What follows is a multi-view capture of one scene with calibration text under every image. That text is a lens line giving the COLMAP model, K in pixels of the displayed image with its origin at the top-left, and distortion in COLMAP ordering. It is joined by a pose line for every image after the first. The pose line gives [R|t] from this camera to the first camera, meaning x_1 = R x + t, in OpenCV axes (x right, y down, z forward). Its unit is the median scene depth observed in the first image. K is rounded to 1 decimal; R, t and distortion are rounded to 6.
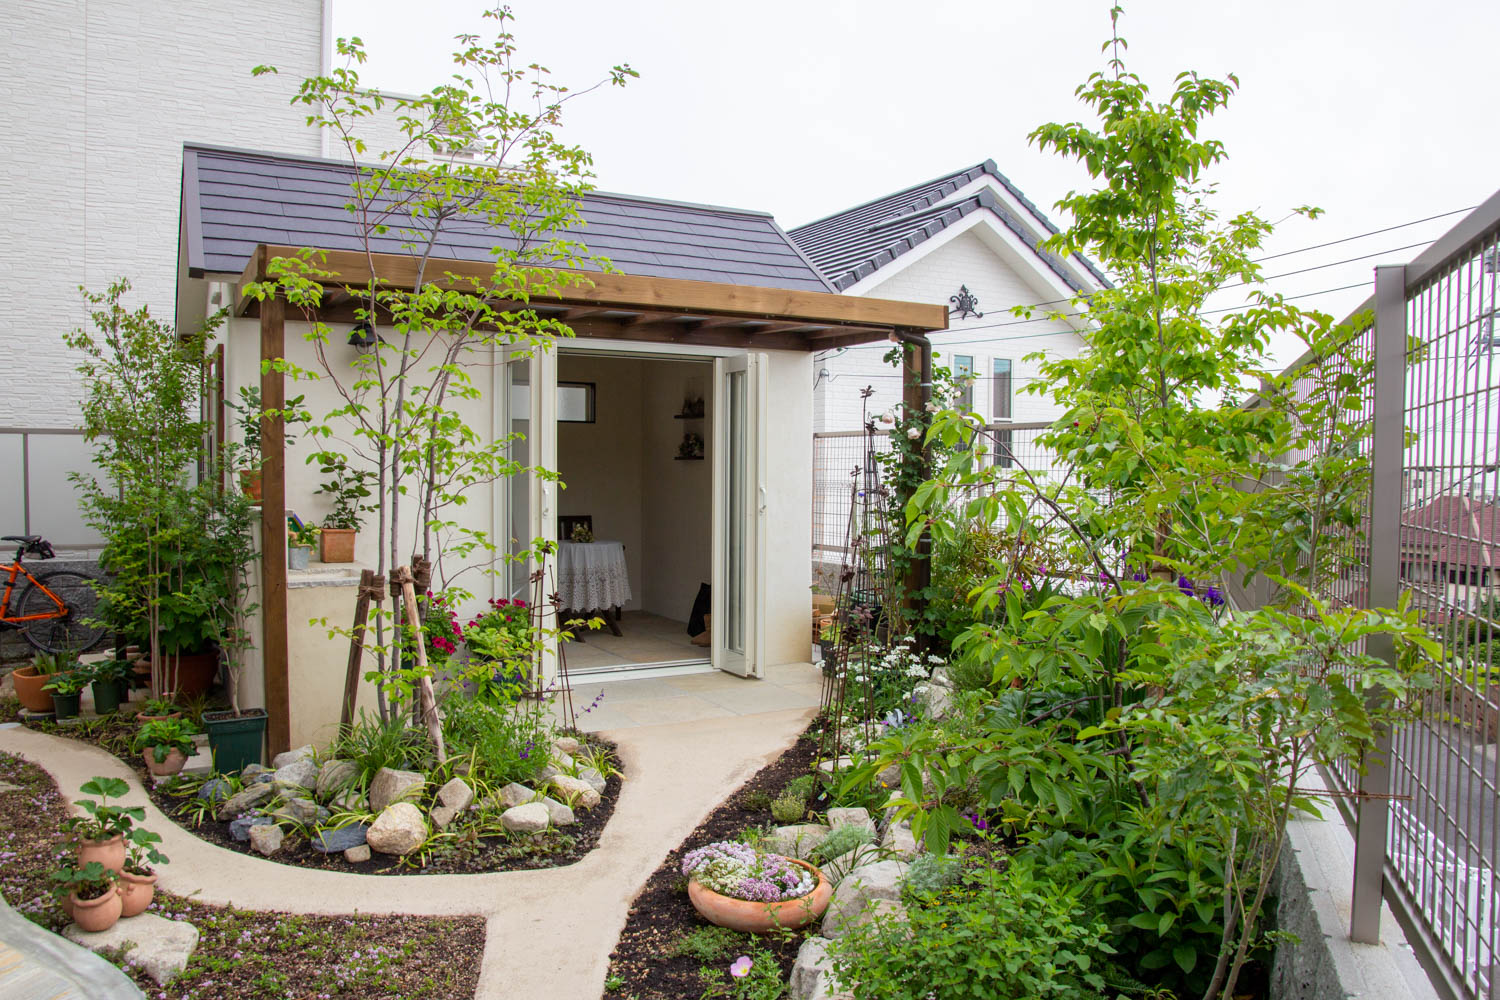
lens RADIAL K [[1087.5, 0, 750.0], [0, 1087.5, 500.0], [0, 0, 1]] dist [-0.108228, 0.043763]
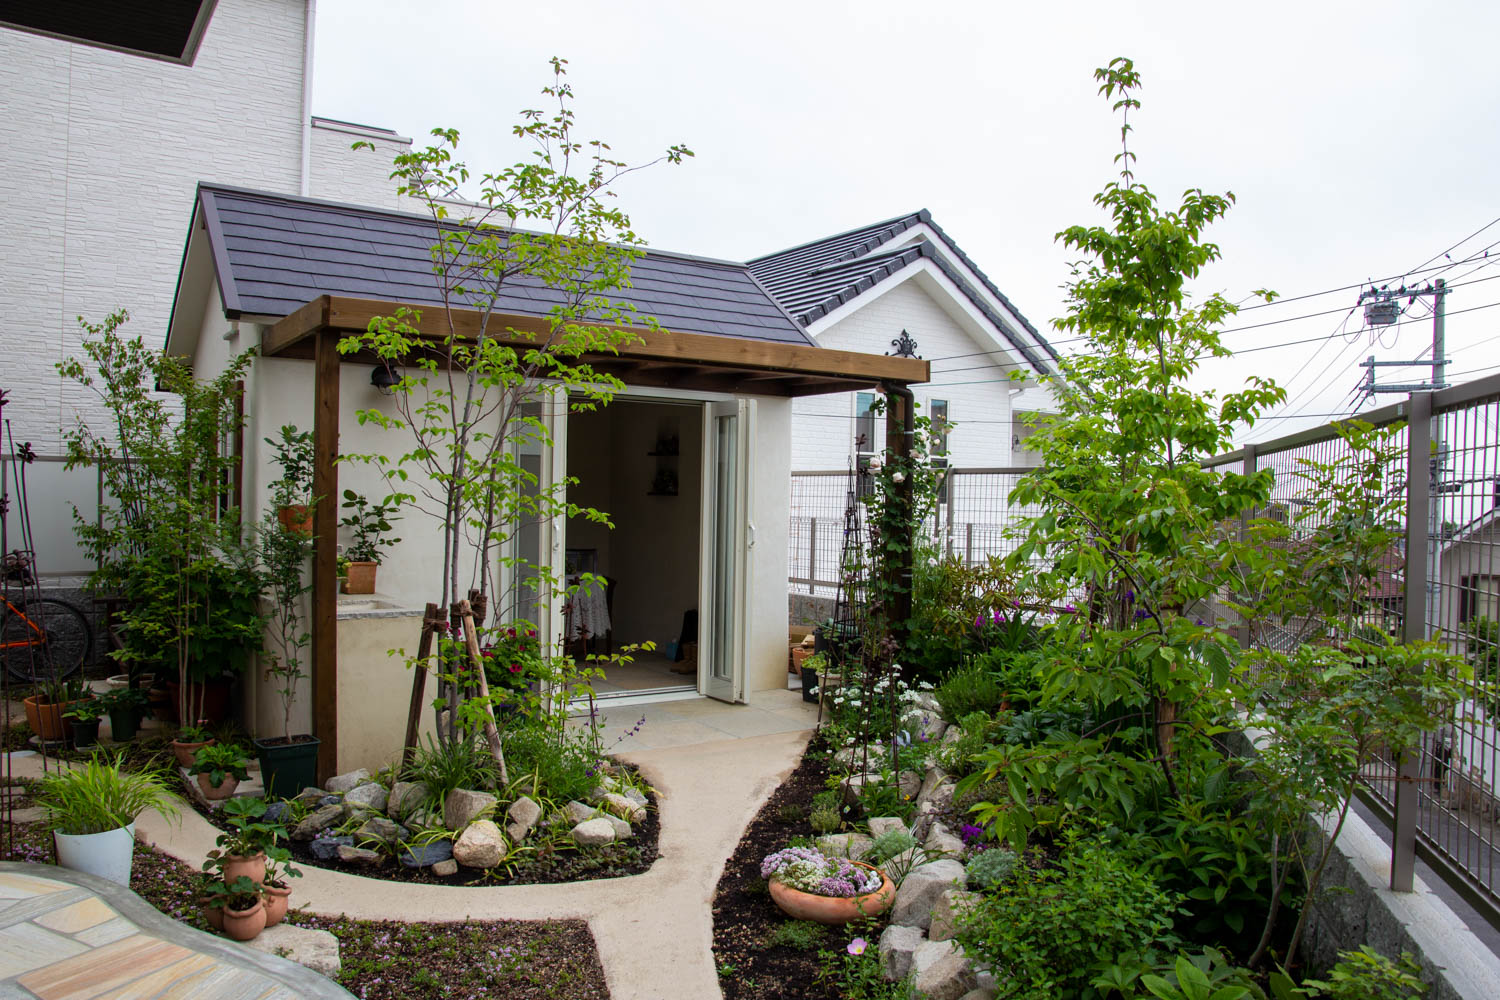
lens RADIAL K [[1087.5, 0, 750.0], [0, 1087.5, 500.0], [0, 0, 1]] dist [-0.108228, 0.043763]
pose [[0.995584, 0.012222, 0.093079, -0.140998], [-0.009955, 0.999643, -0.024774, -0.014669], [-0.093348, 0.023738, 0.995350, -0.100703]]
